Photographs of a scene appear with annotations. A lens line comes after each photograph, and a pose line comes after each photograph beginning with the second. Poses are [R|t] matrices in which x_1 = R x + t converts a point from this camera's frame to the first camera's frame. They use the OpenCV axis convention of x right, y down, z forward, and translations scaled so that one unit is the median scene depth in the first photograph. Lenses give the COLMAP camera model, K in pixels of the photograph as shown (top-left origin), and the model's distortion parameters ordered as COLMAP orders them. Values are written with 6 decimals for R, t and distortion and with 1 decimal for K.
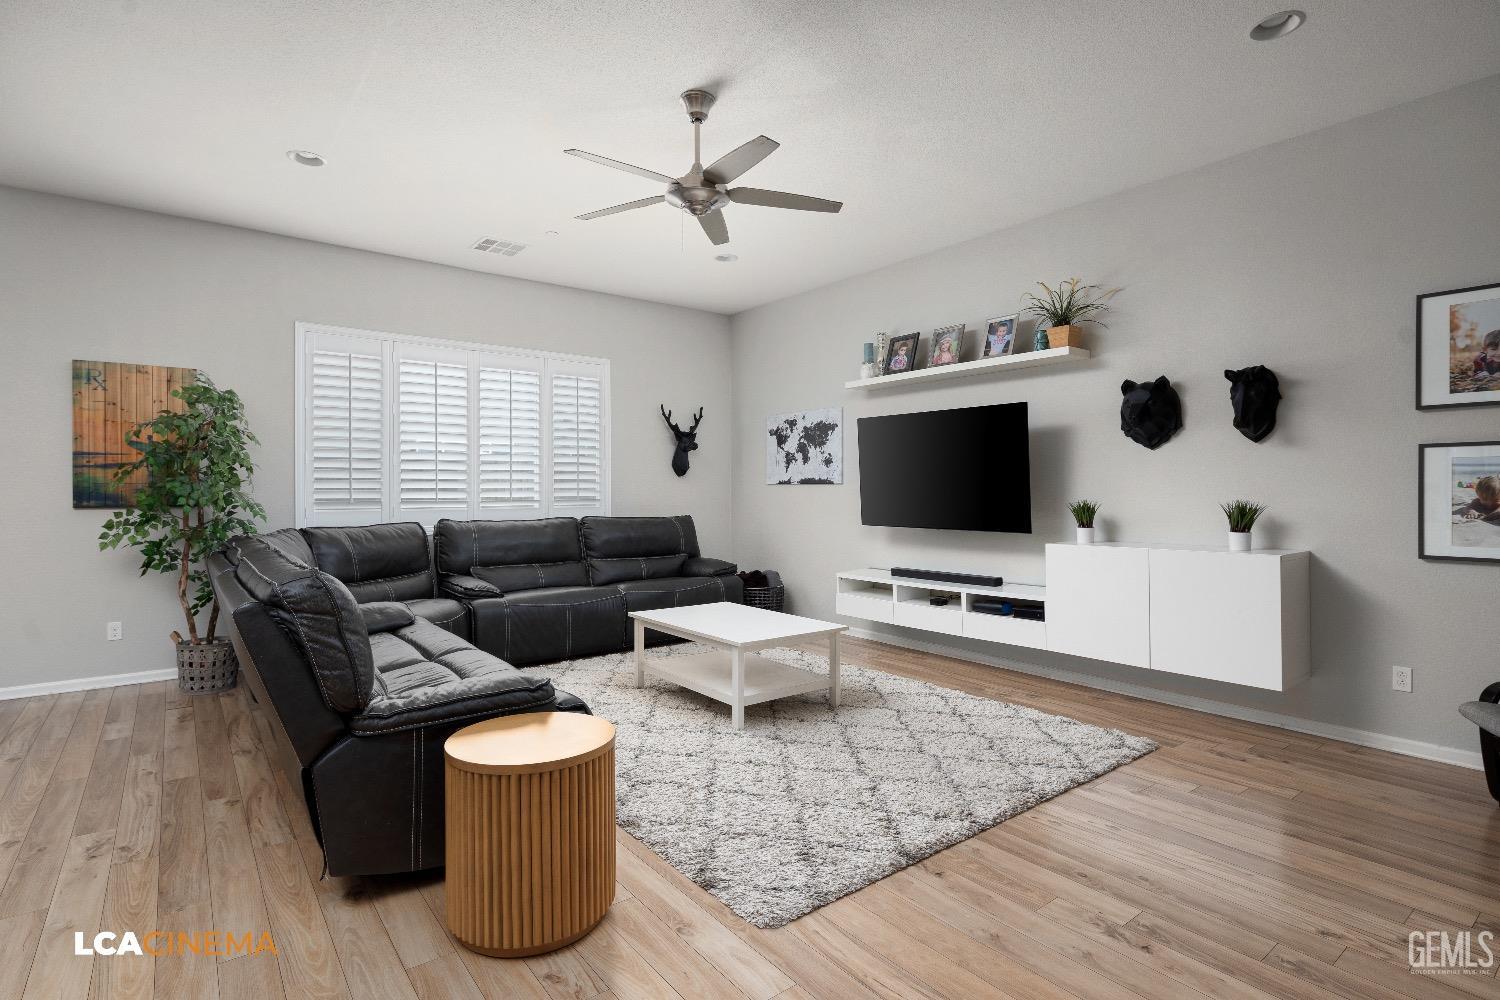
lens RADIAL K [[740.2, 0, 757.5], [0, 740.2, 494.7], [0, 0, 1]] dist [0.000344, 0.000065]
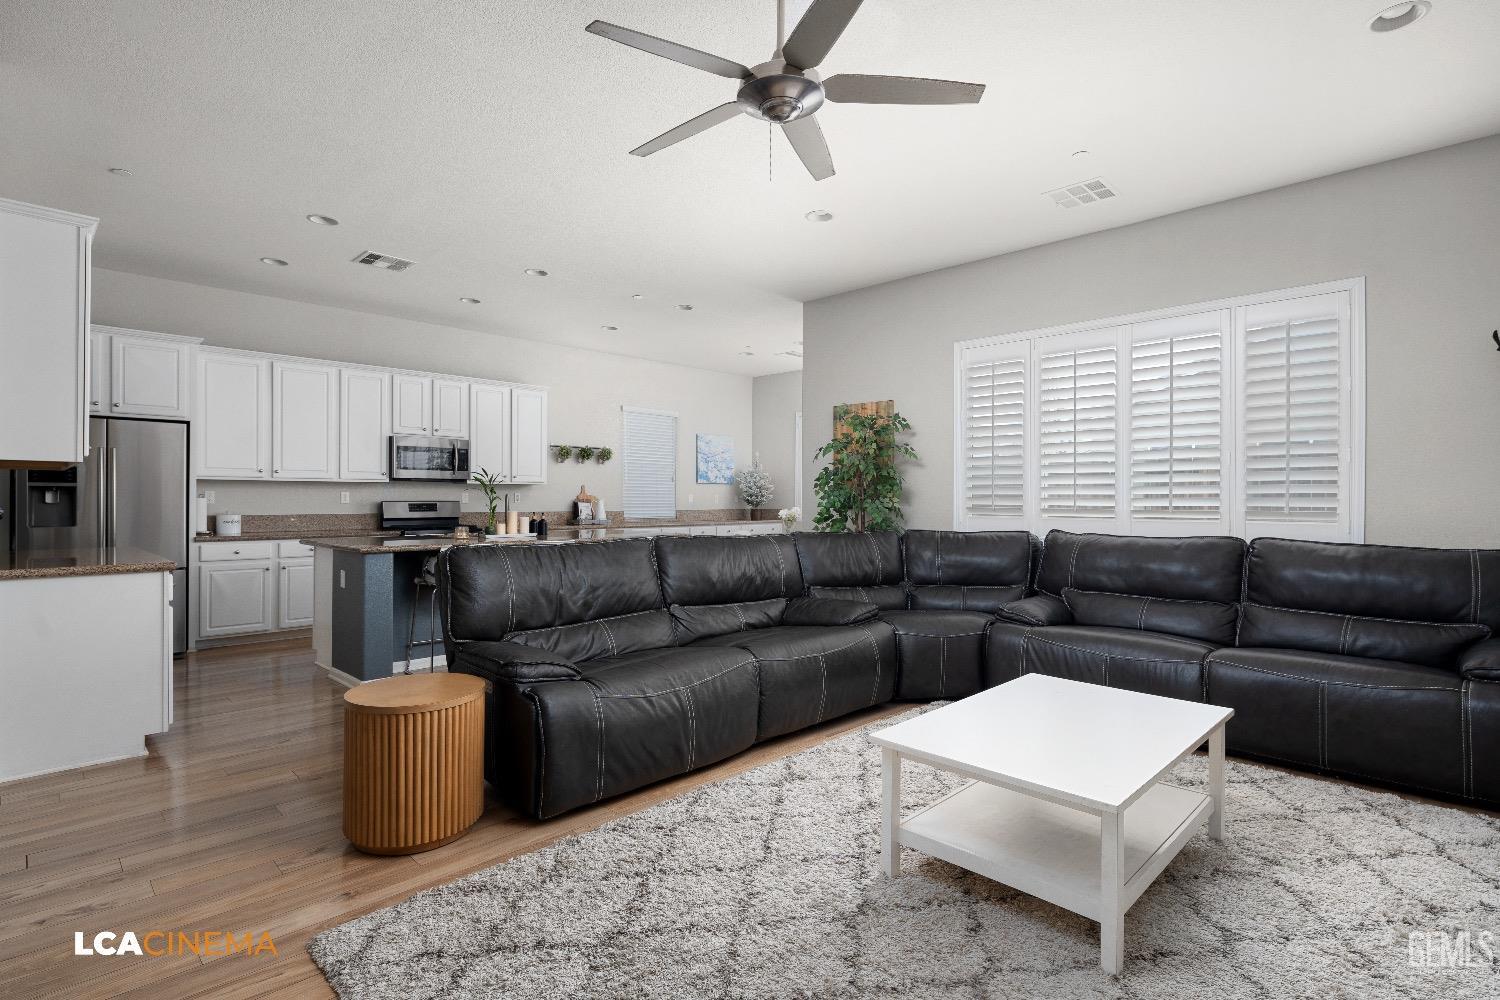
lens RADIAL K [[740.2, 0, 756.0], [0, 740.2, 496.5], [0, 0, 1]] dist [0.000344, 0.000065]
pose [[0.130454, 0.002539, -0.991451, 0.409227], [-0.005946, 0.999981, 0.001778, -0.006168], [0.991436, 0.005663, 0.130467, 0.555318]]
